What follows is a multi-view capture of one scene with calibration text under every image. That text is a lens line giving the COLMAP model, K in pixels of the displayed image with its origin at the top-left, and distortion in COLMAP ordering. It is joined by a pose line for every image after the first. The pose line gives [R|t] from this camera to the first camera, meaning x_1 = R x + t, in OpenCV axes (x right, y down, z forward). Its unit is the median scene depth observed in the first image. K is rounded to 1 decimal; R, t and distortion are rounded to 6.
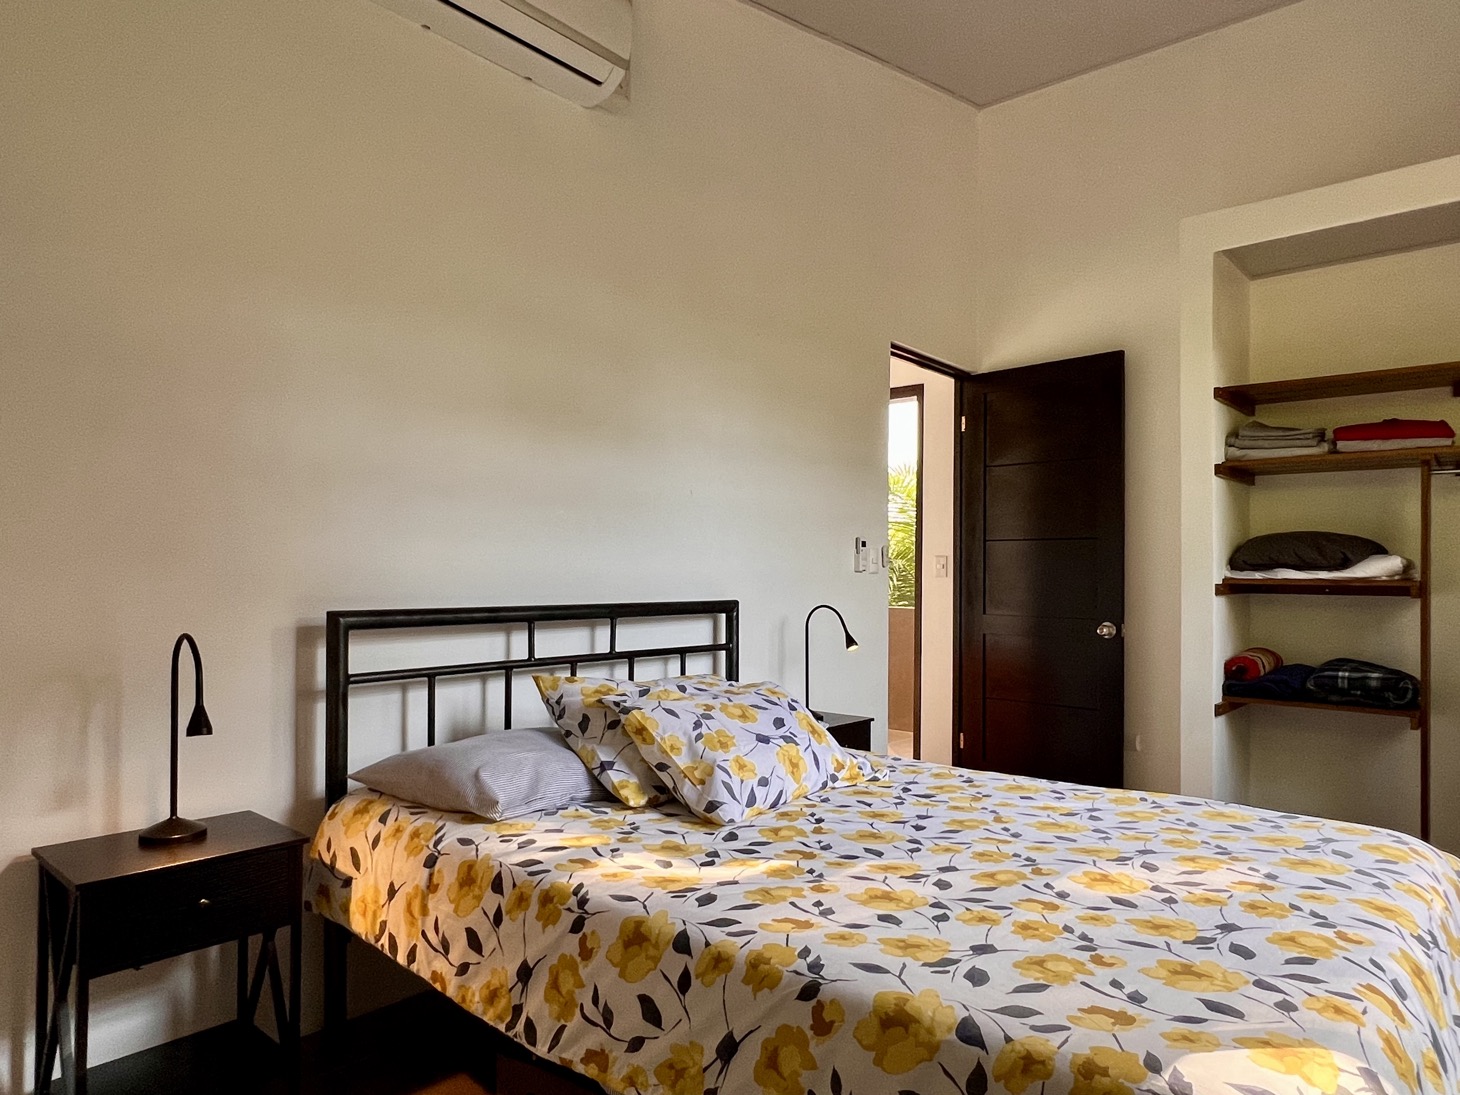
lens RADIAL K [[867.8, 0, 730.0], [0, 867.8, 547.5], [0, 0, 1]] dist [-0.062197, -0.000665]
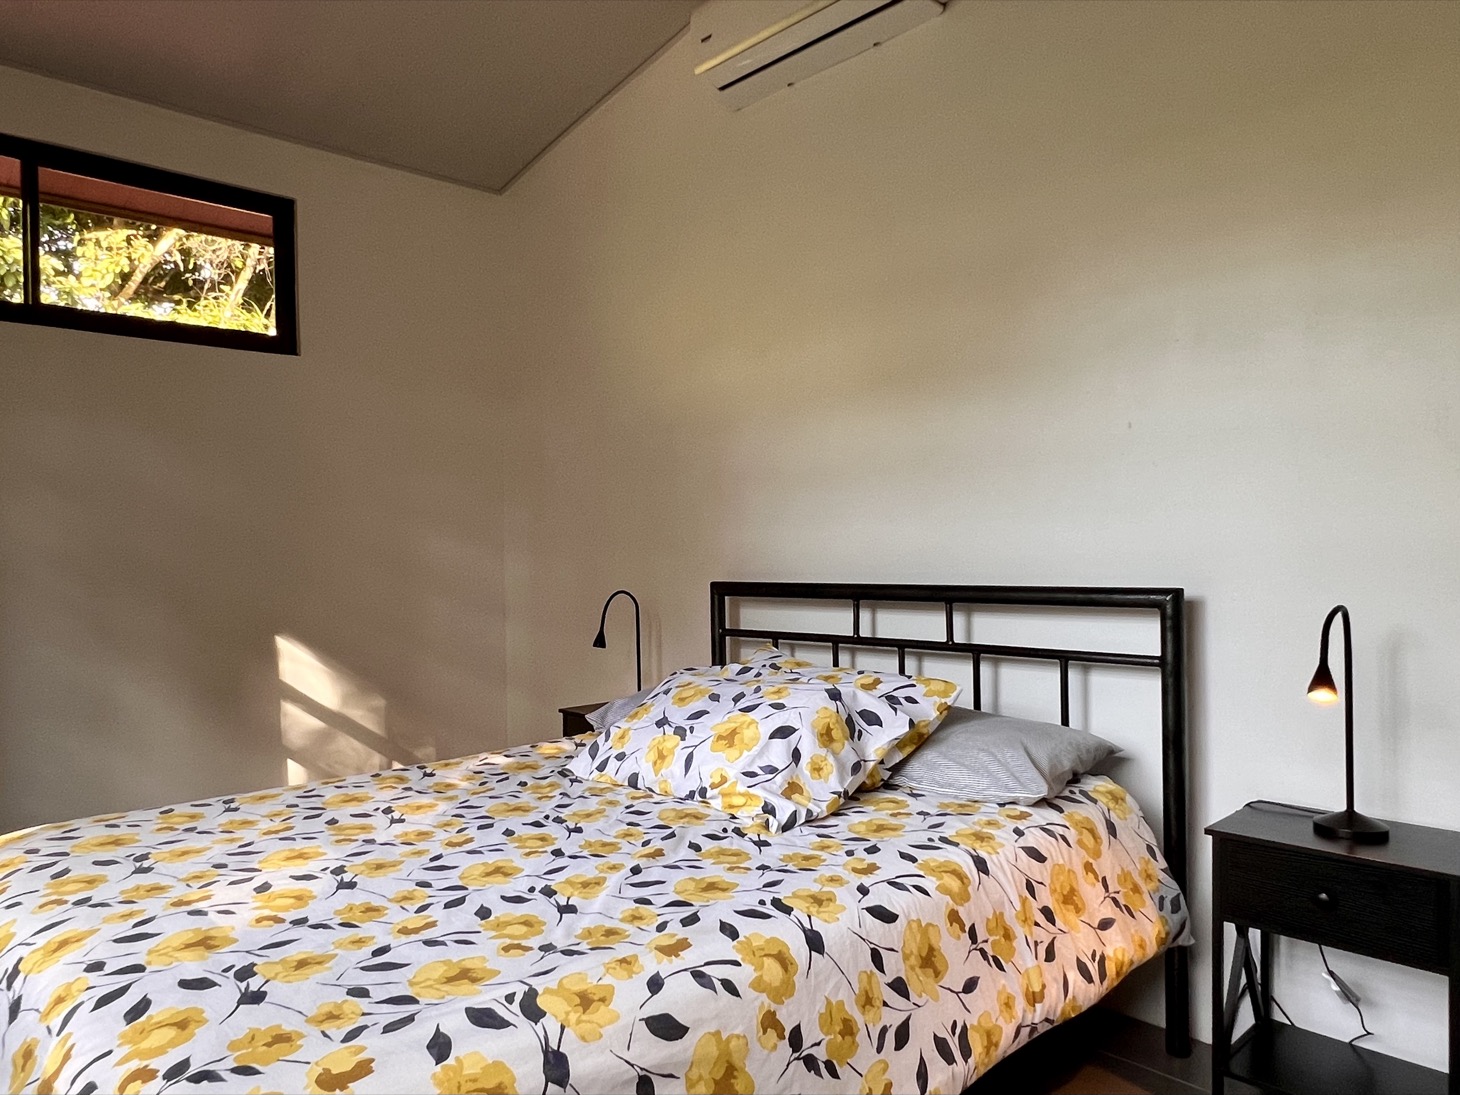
lens RADIAL K [[918.4, 0, 700.5], [0, 918.4, 546.7], [0, 0, 1]] dist [-0.006194, -0.001559]
pose [[-0.037280, -0.003532, -0.999299, 0.824972], [0.049774, 0.998746, -0.005387, 0.019353], [0.998065, -0.049940, -0.037058, 0.832402]]
